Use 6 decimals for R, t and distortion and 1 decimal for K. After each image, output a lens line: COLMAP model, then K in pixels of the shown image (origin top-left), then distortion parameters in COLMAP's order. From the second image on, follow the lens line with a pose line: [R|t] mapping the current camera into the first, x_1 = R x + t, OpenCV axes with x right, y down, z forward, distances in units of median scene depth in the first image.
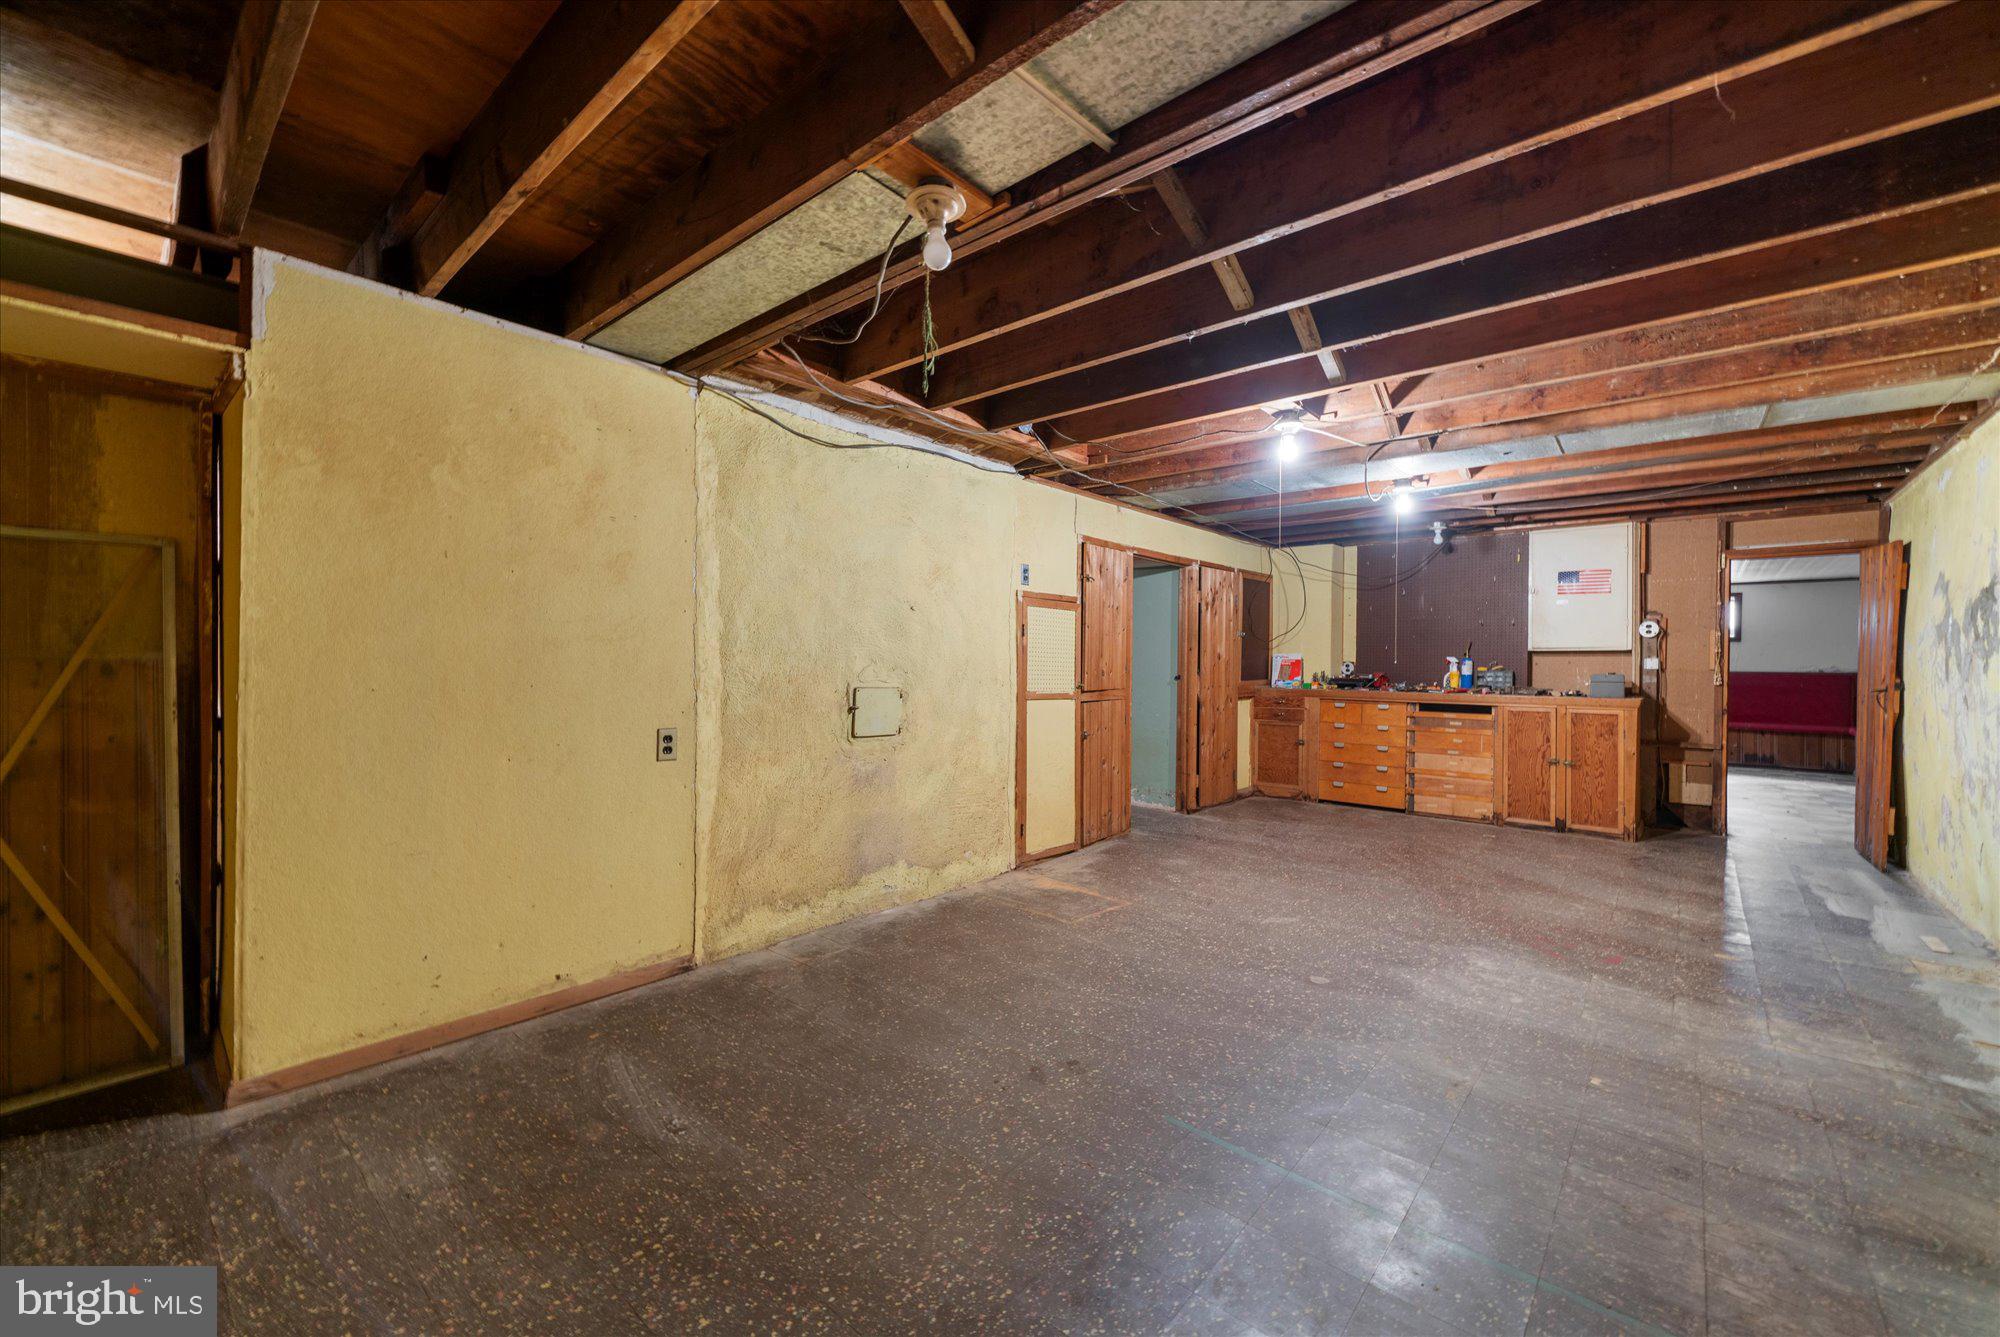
lens RADIAL K [[802.7, 0, 986.2], [0, 802.7, 665.5], [0, 0, 1]] dist [0.000683, 0.000291]
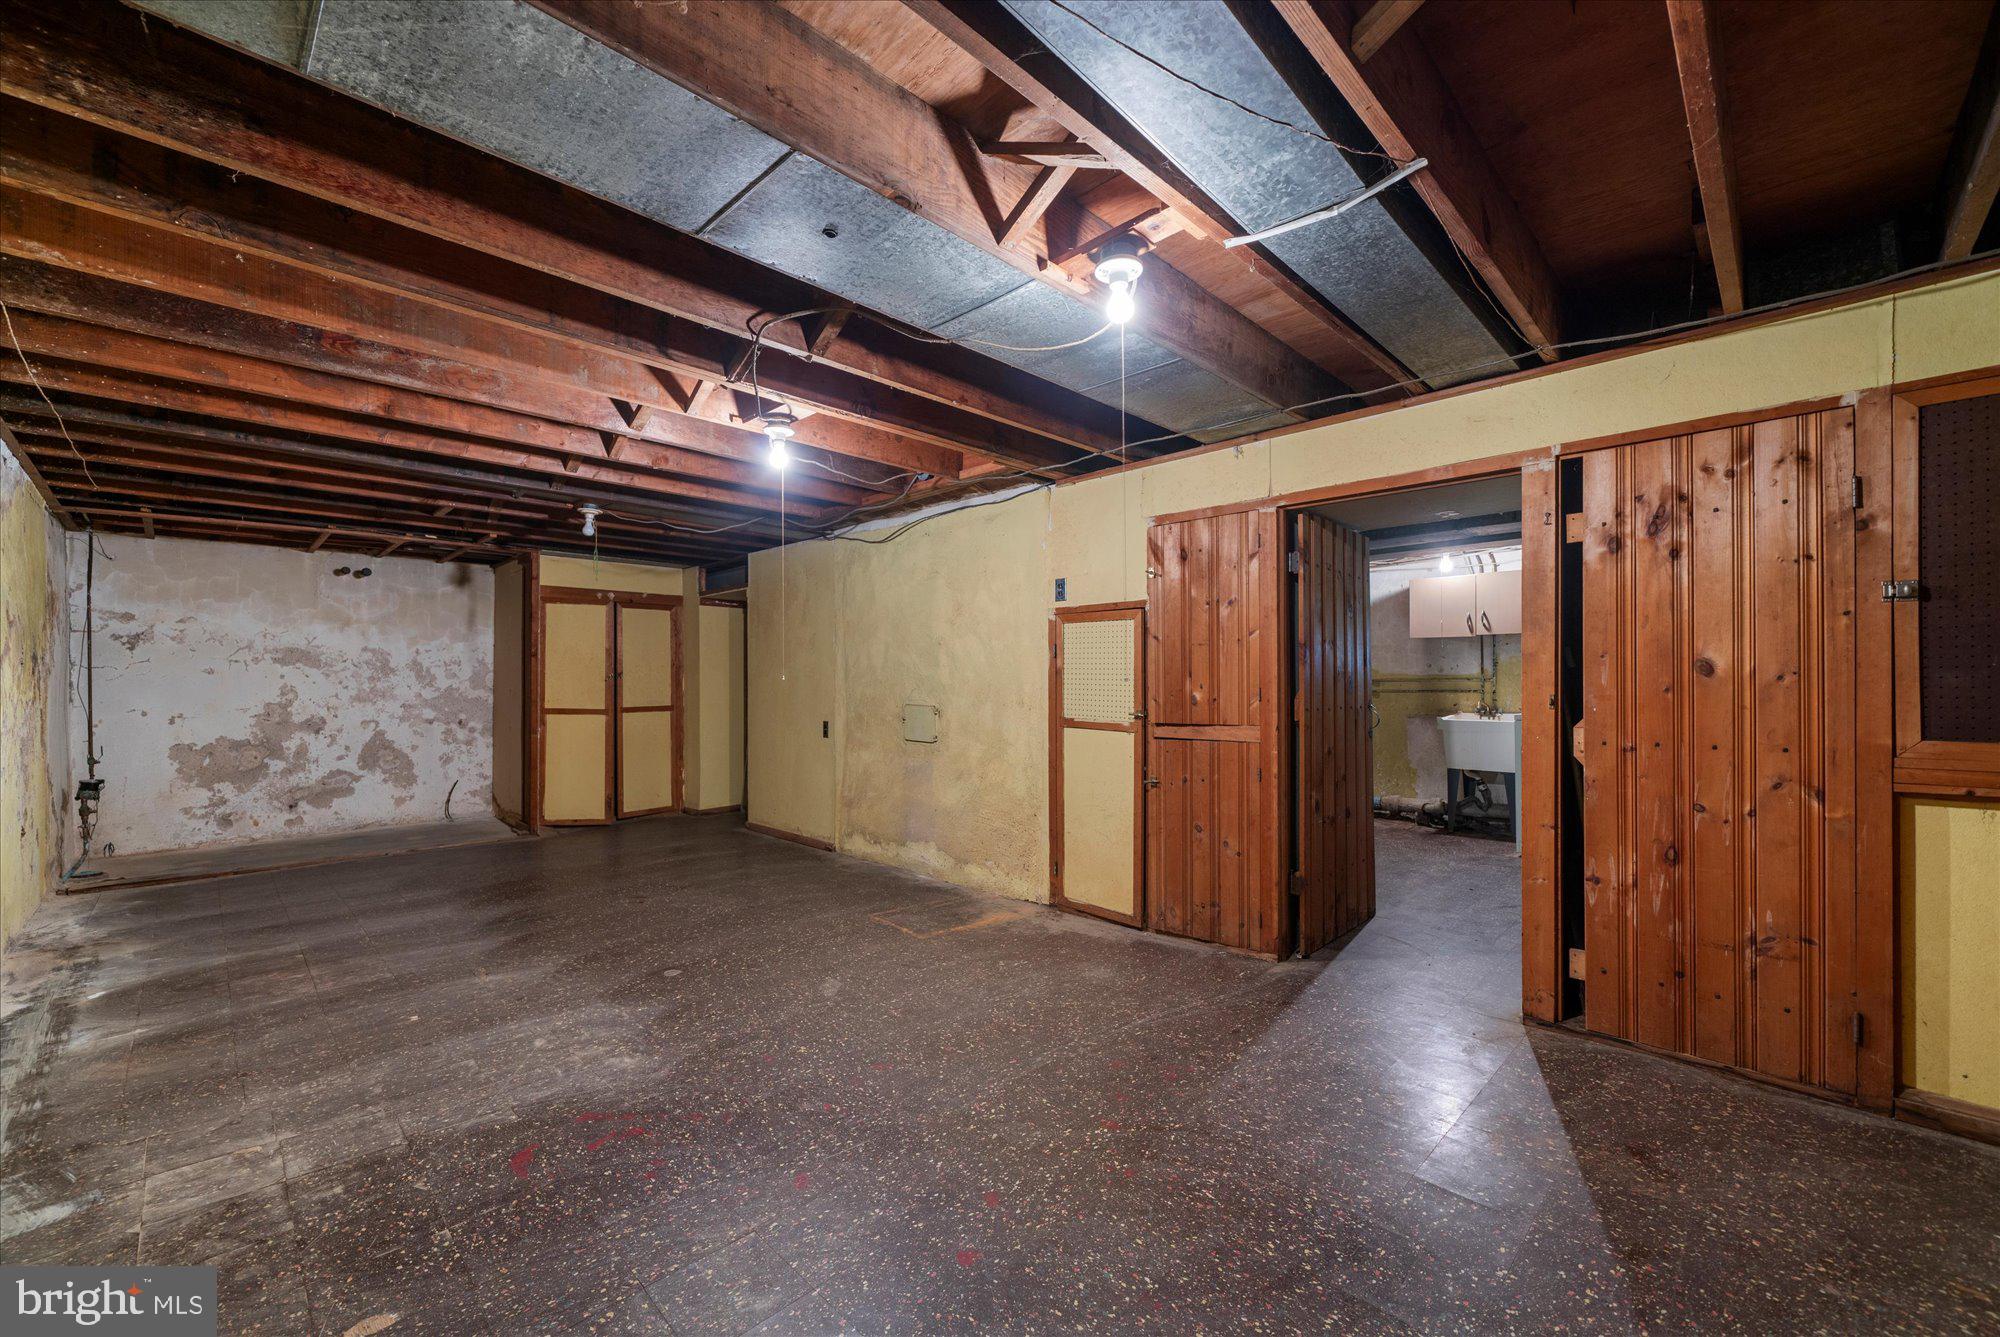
lens RADIAL K [[801.2, 0, 990.7], [0, 801.2, 685.9], [0, 0, 1]] dist [-0.001060, -0.000317]
pose [[-0.071510, -0.006600, -0.997418, 1.163006], [-0.004488, 0.999970, -0.006295, 0.002719], [0.997430, 0.004026, -0.071537, 1.187373]]
